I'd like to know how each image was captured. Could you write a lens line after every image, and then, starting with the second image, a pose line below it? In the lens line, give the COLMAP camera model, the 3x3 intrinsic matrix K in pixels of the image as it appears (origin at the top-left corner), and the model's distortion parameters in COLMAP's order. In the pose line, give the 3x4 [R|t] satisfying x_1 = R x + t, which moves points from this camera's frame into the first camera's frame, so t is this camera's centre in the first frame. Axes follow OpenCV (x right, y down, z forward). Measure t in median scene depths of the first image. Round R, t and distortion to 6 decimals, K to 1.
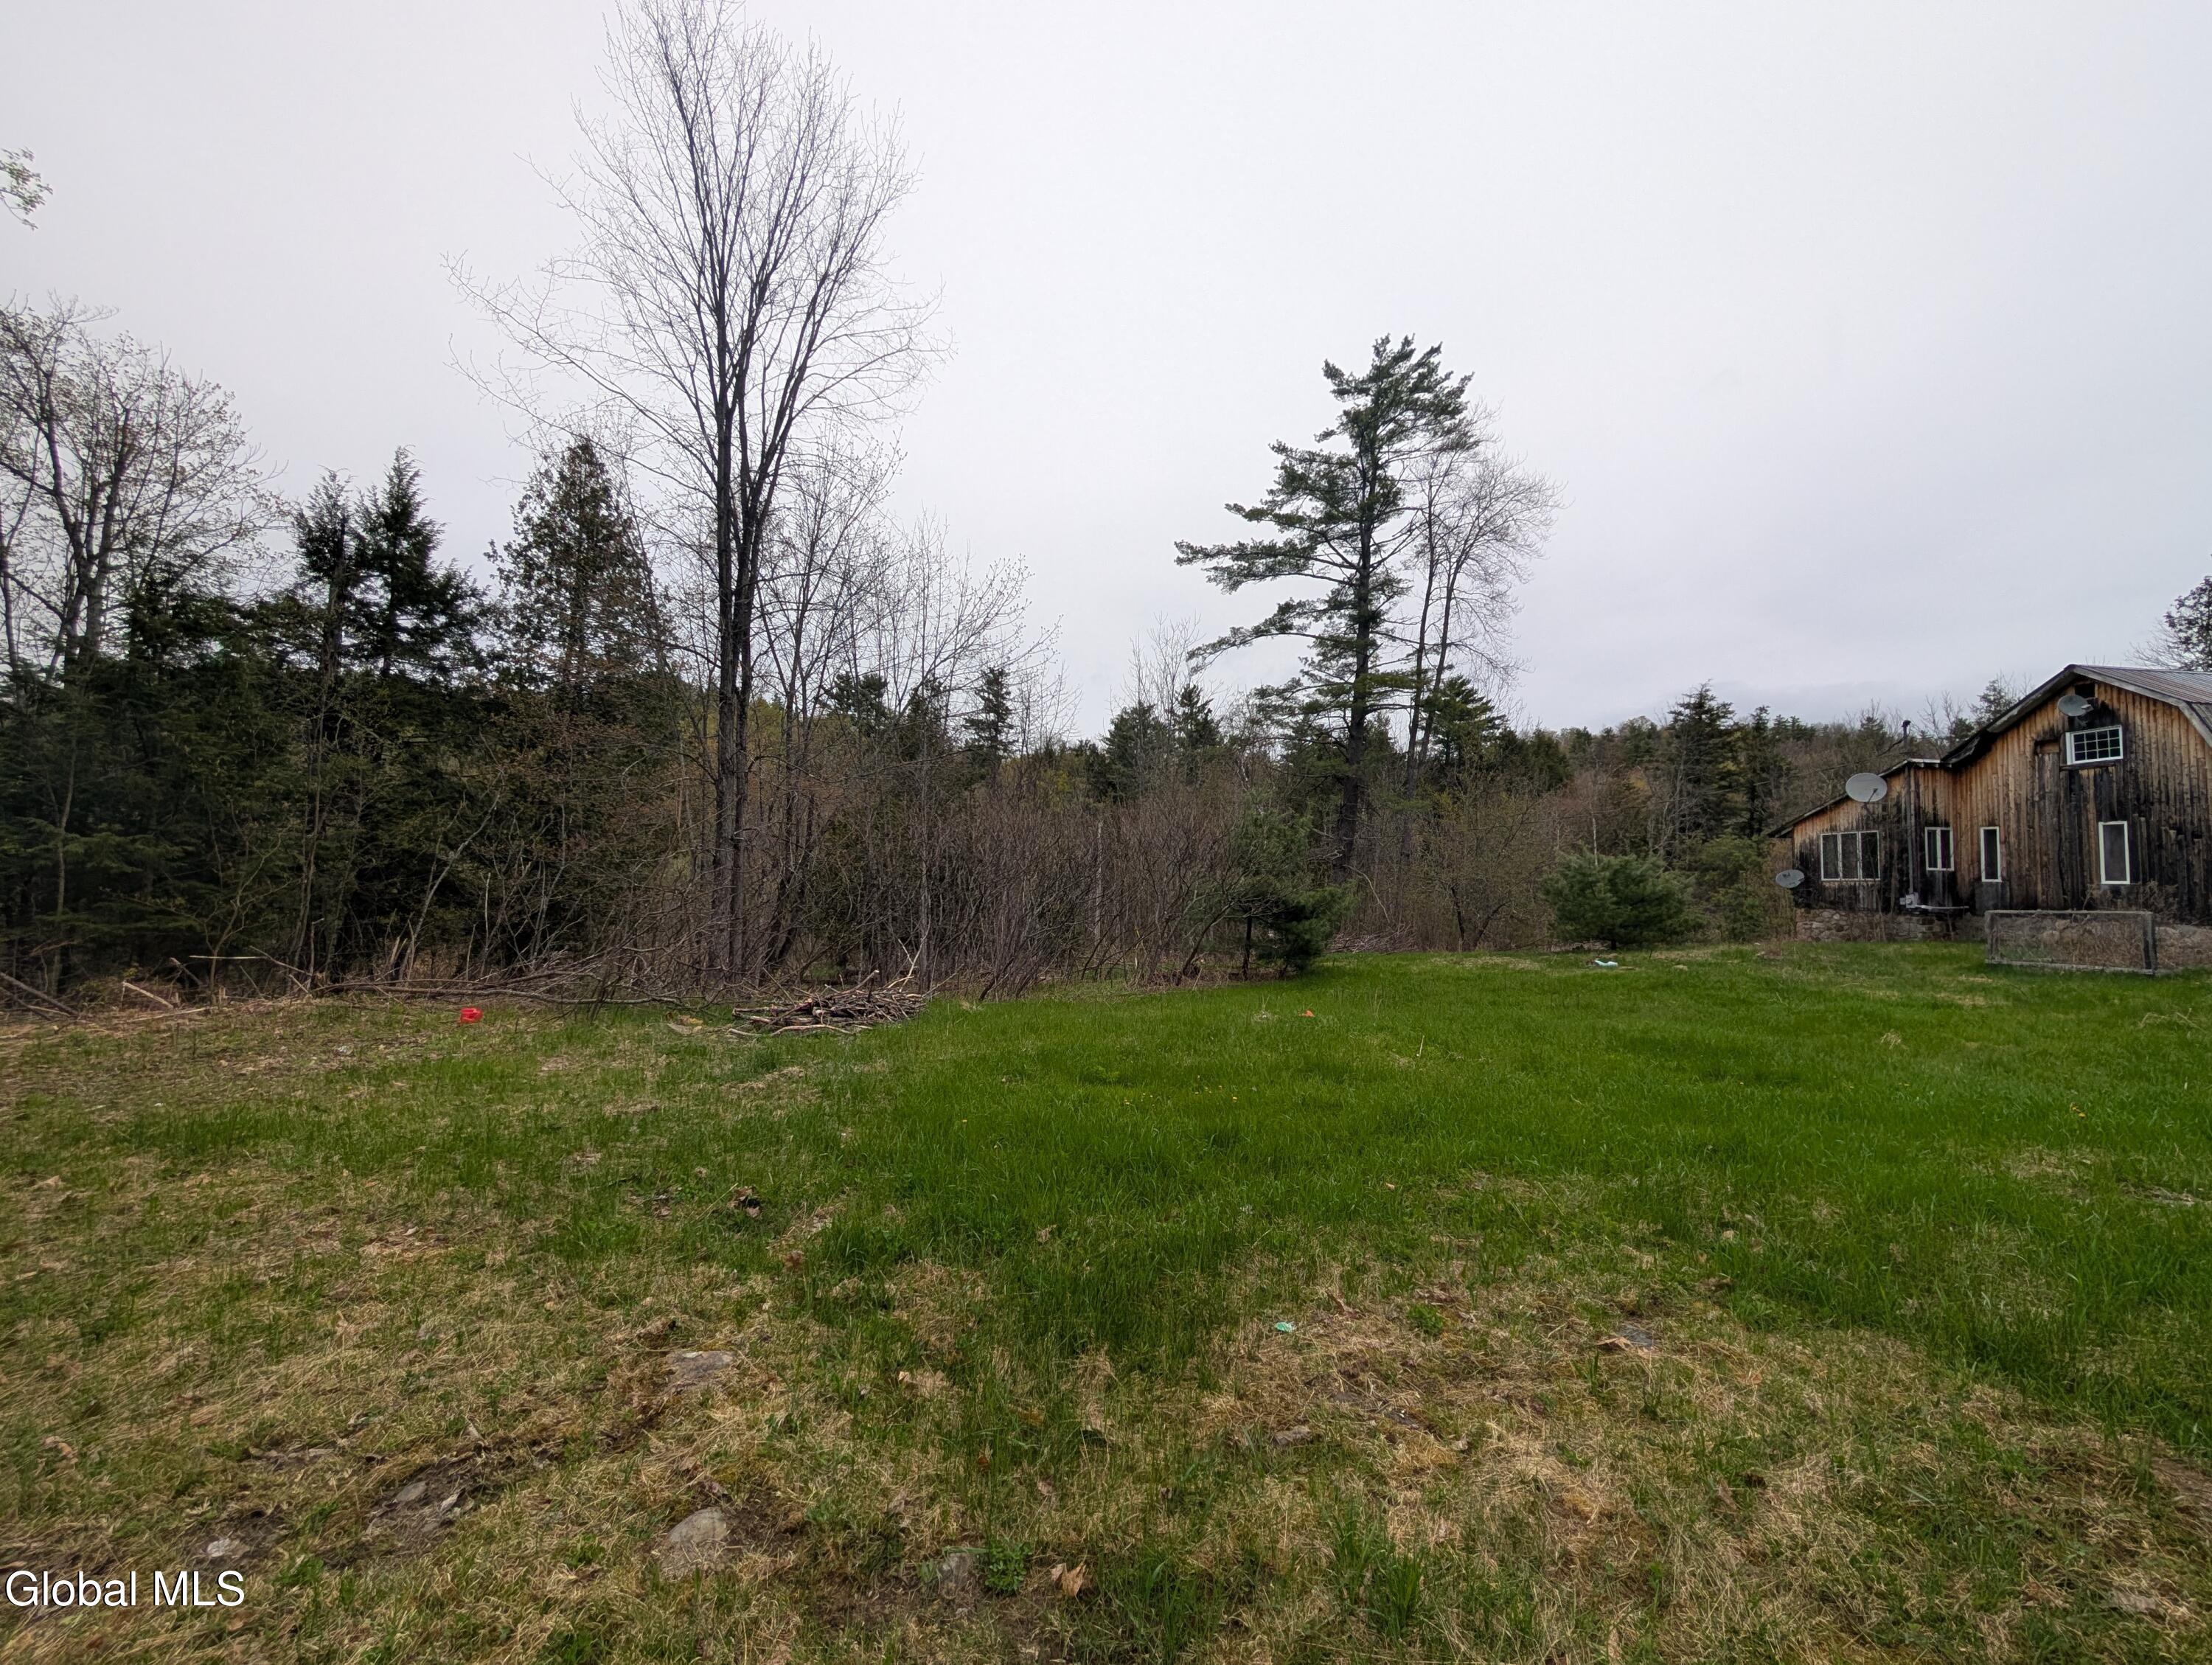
lens RADIAL K [[862.9, 0, 1106.0], [0, 862.9, 832.5], [0, 0, 1]] dist [0.000830, 0.002424]
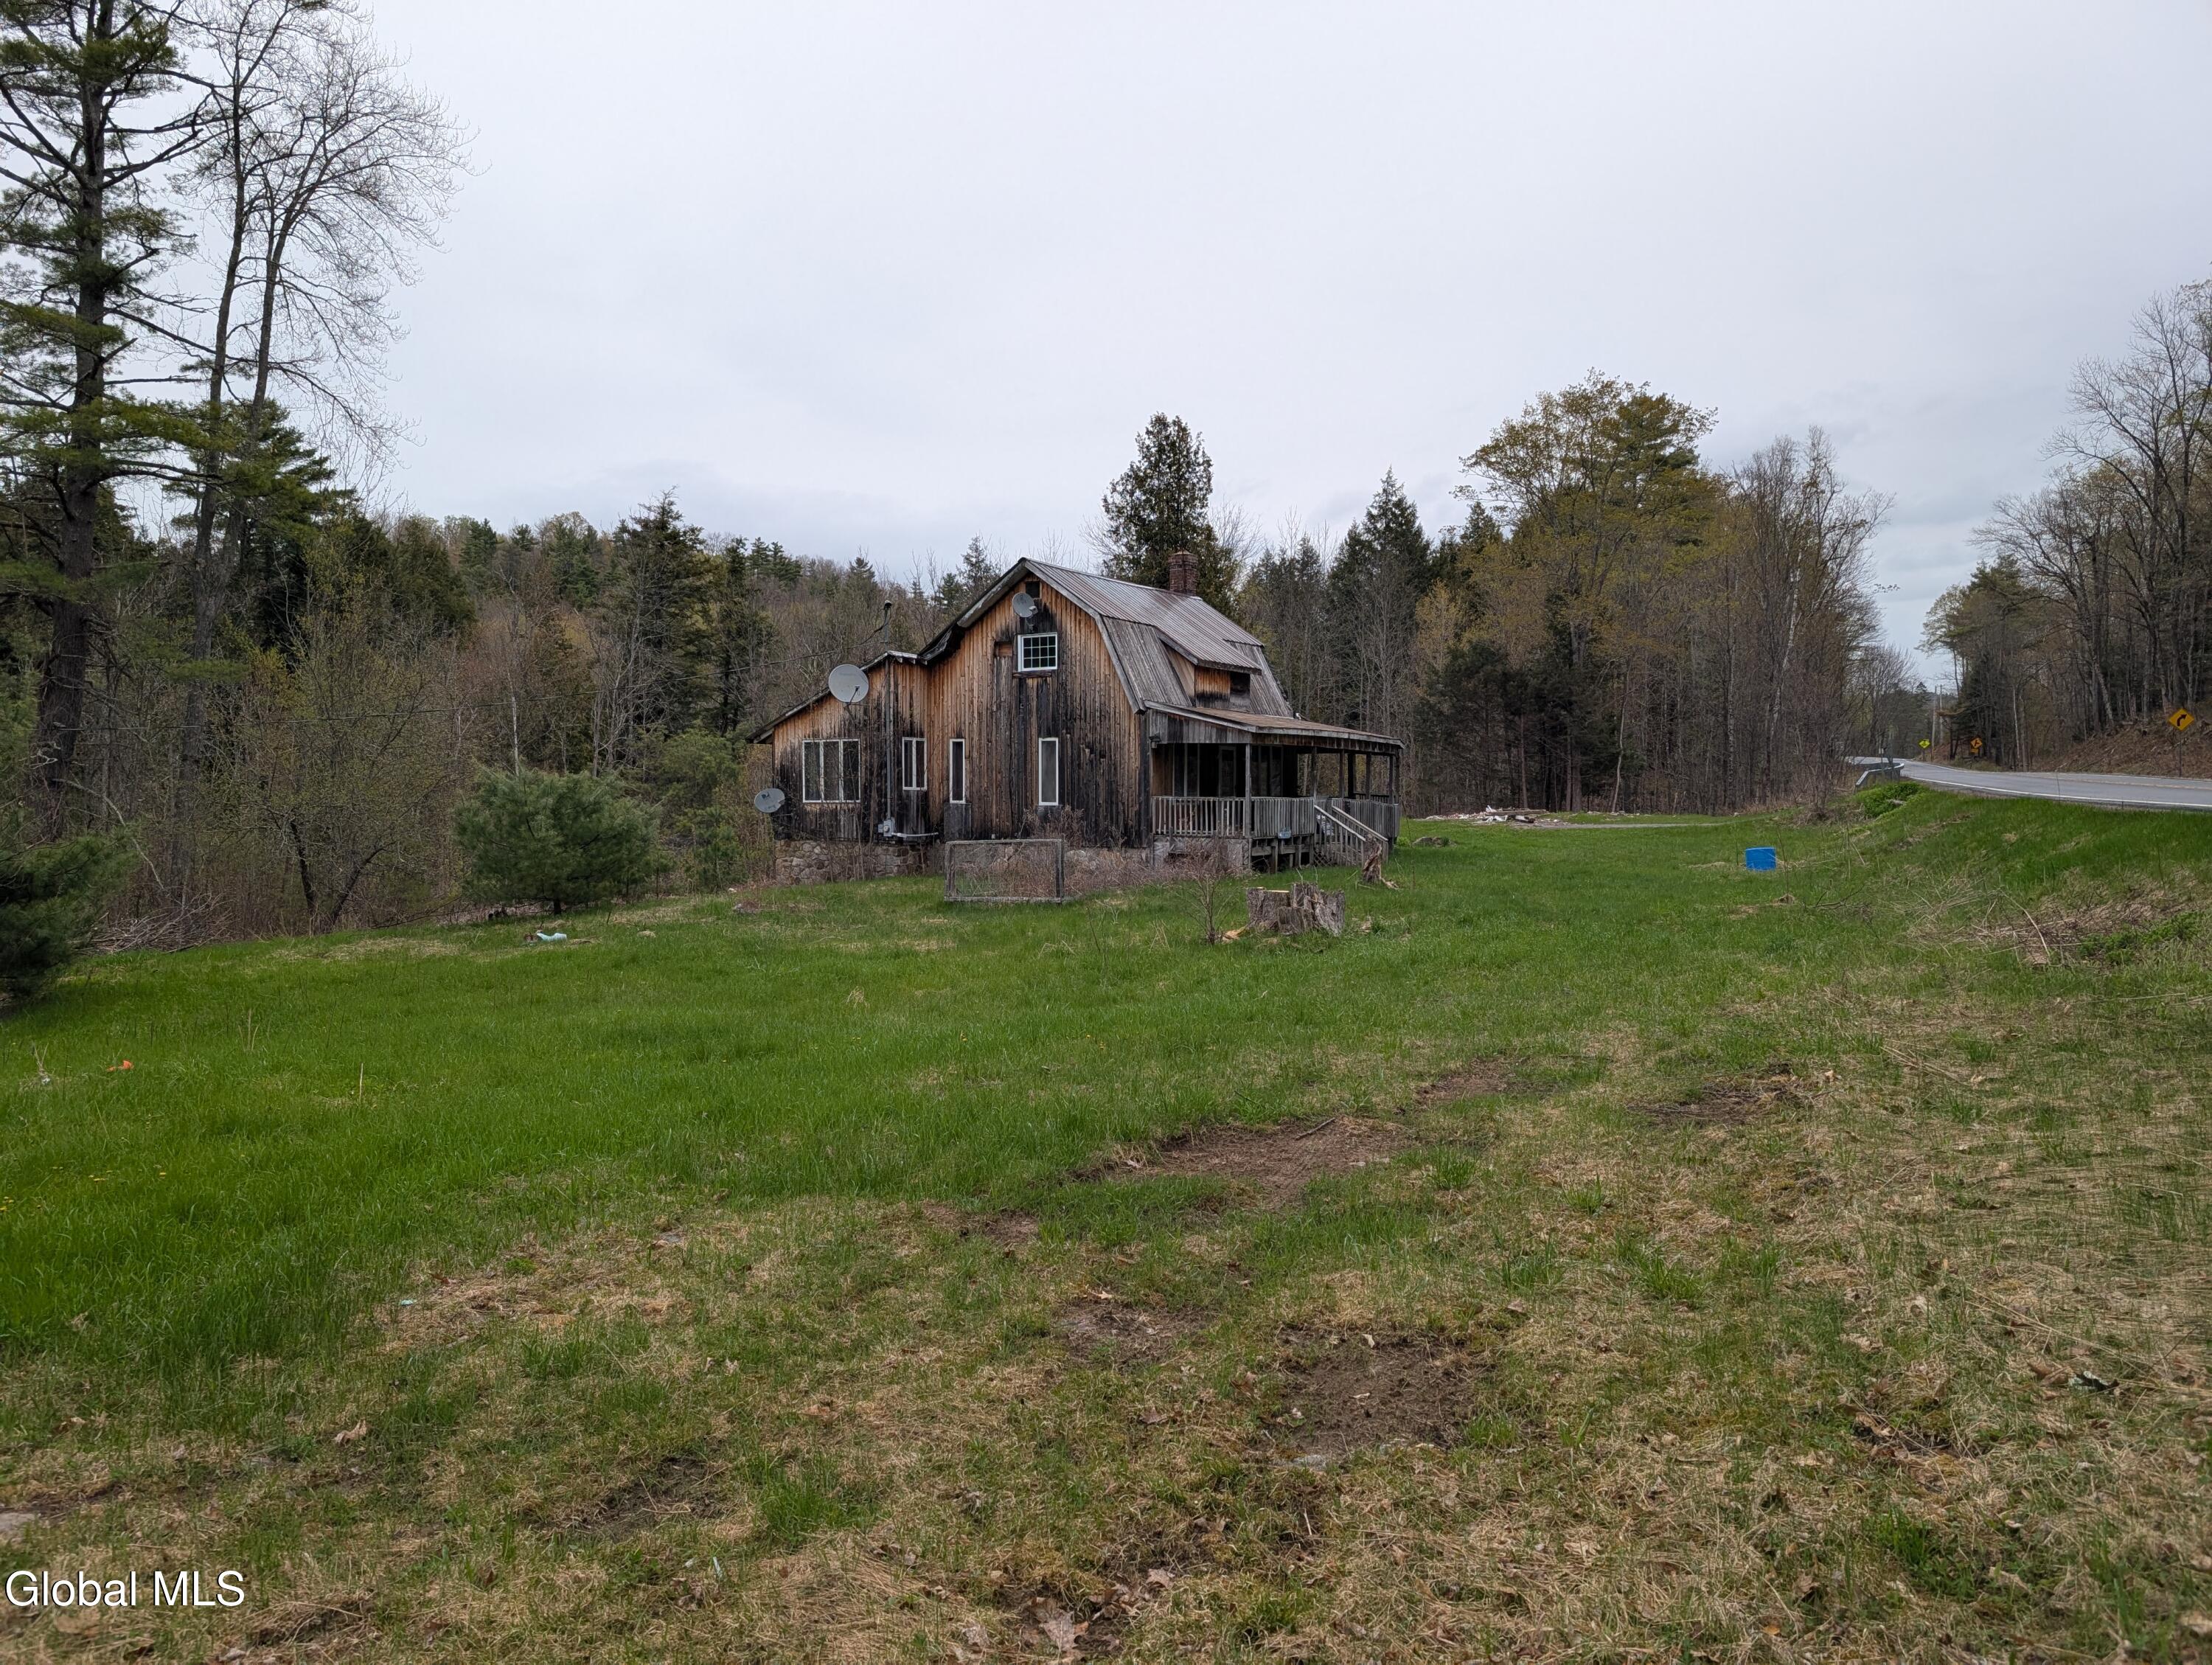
lens RADIAL K [[1776.5, 0, 1106.0], [0, 1776.5, 832.5], [0, 0, 1]] dist [0.006591, -0.065104]
pose [[0.655578, -0.040138, 0.754060, -0.183382], [-0.026293, 0.996768, 0.075916, -0.046809], [-0.754670, -0.069595, 0.652403, -0.231425]]
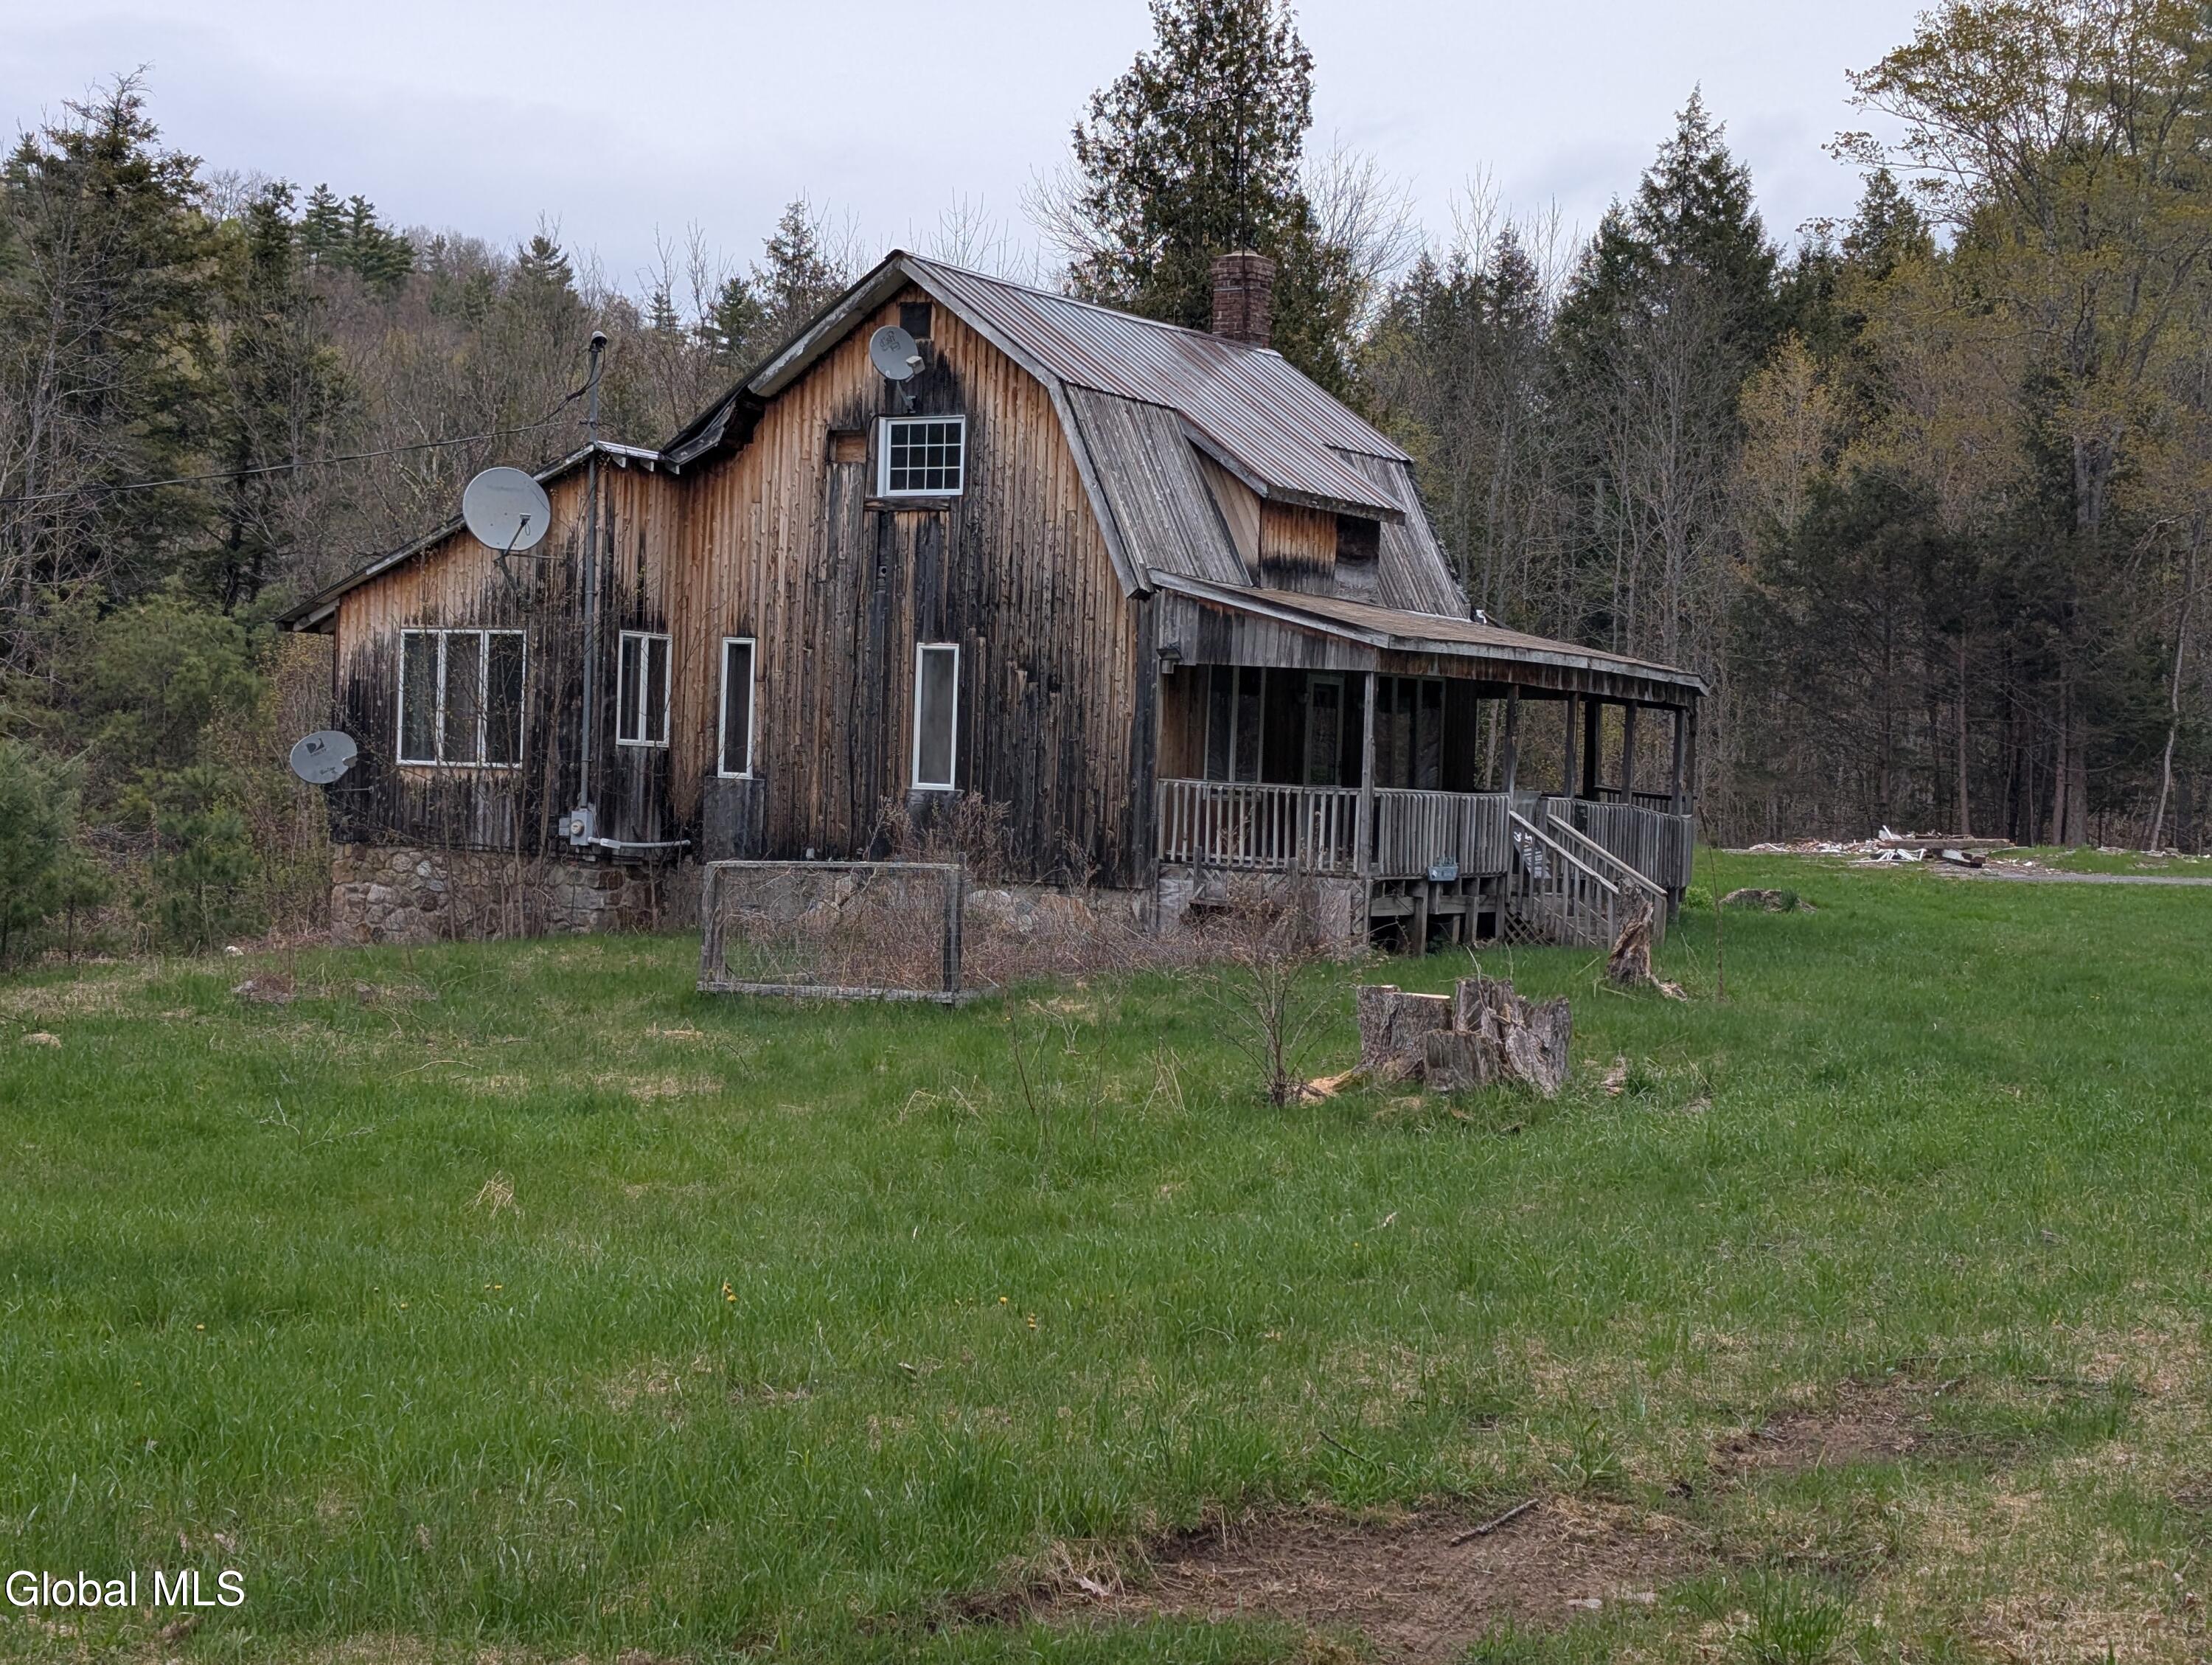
lens RADIAL K [[3836.4, 0, 1106.0], [0, 3836.4, 832.5], [0, 0, 1]] dist [0.085397, -0.659826]
pose [[0.646084, -0.011936, 0.763173, -0.176106], [-0.063915, 0.995520, 0.069678, -0.046268], [-0.760586, -0.093796, 0.642426, -0.223543]]
